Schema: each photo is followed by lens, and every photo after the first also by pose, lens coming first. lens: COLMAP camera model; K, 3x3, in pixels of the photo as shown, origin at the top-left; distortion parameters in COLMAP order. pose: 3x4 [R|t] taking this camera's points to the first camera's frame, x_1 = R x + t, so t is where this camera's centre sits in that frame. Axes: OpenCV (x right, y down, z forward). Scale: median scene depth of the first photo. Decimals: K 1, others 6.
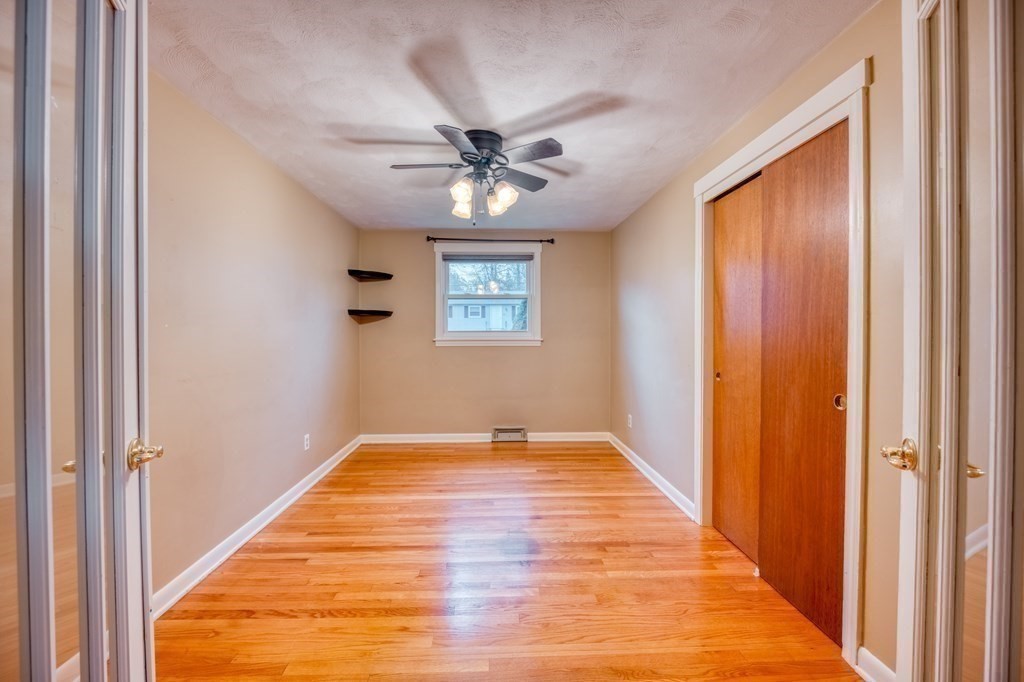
lens RADIAL K [[419.6, 0, 499.7], [0, 419.6, 331.9], [0, 0, 1]] dist [-0.046944, -0.000007]
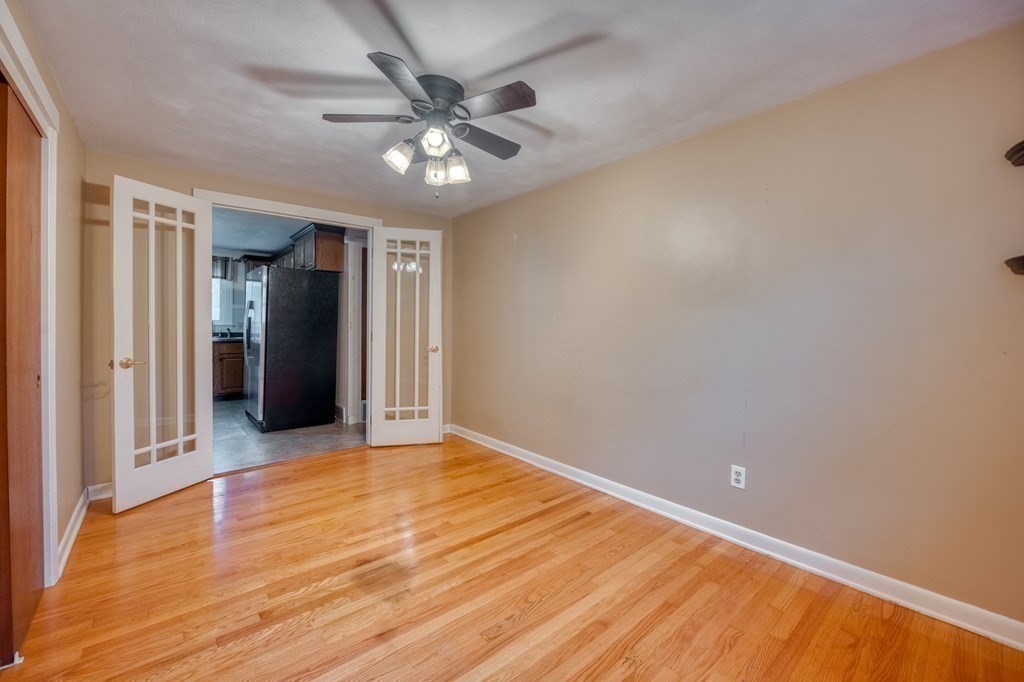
lens RADIAL K [[419.6, 0, 499.7], [0, 419.6, 331.9], [0, 0, 1]] dist [-0.046944, -0.000007]
pose [[-0.794548, 0.002948, -0.607194, 0.337293], [-0.014834, 0.999596, 0.024264, 0.027917], [0.607020, 0.028286, -0.794183, 1.721223]]
